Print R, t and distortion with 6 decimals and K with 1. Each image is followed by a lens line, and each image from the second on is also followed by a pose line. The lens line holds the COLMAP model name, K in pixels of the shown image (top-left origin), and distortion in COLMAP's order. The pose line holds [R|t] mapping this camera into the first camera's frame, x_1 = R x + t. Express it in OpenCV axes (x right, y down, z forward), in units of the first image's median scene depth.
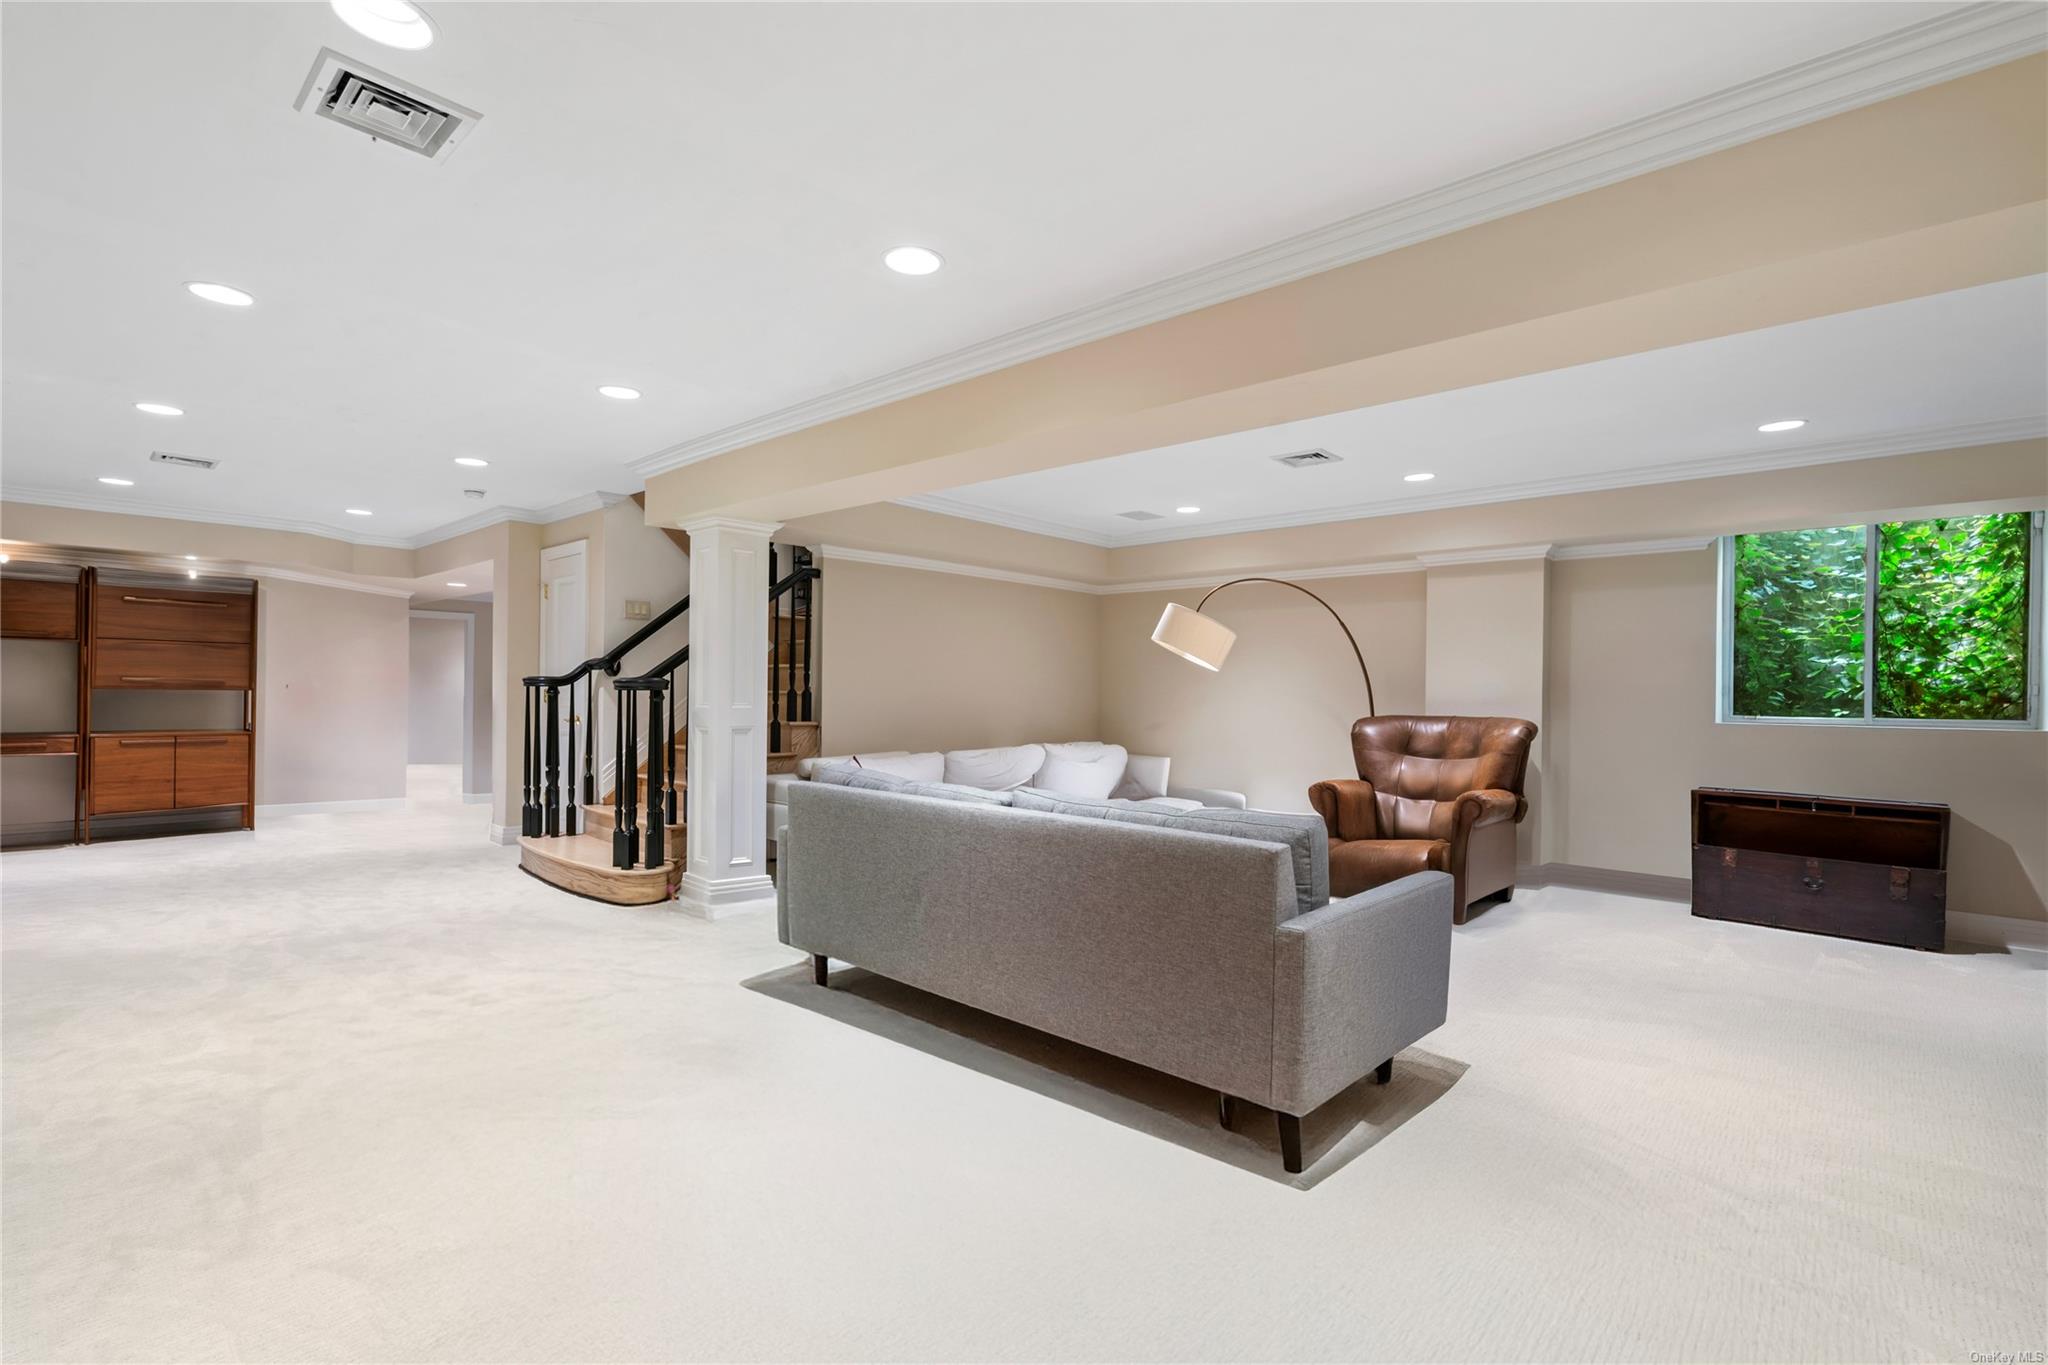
lens RADIAL K [[946.9, 0, 1028.6], [0, 946.9, 647.9], [0, 0, 1]] dist [-0.003130, 0.001135]
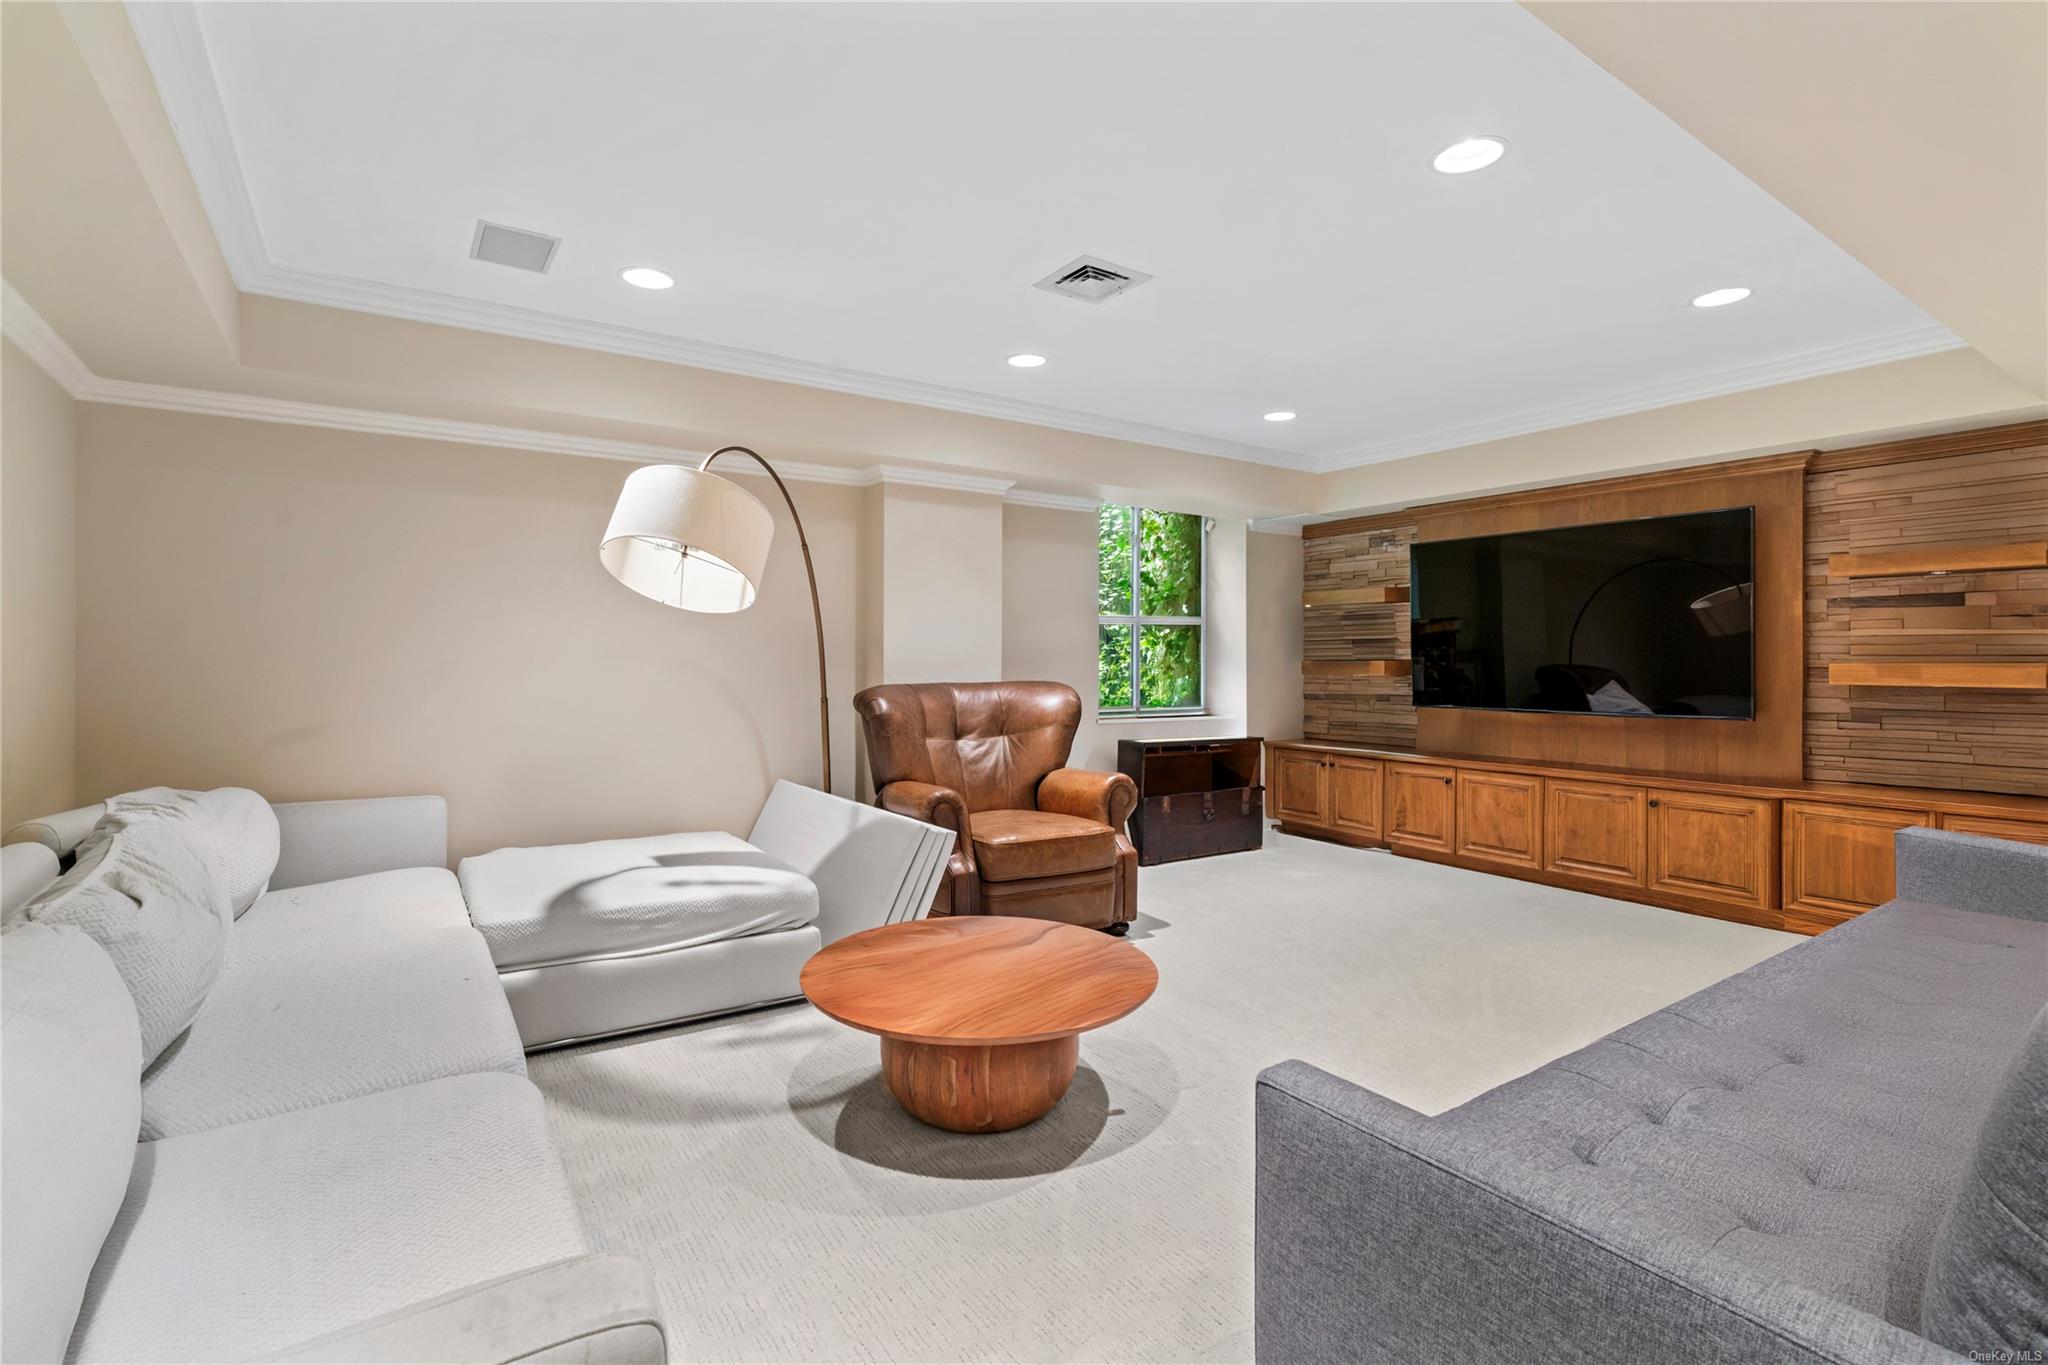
lens RADIAL K [[946.9, 0, 1028.6], [0, 946.9, 647.9], [0, 0, 1]] dist [-0.003130, 0.001135]
pose [[0.217372, -0.002673, 0.976085, -0.299322], [-0.045722, 0.998871, 0.012918, 0.031475], [-0.975017, -0.047437, 0.217004, 0.795040]]
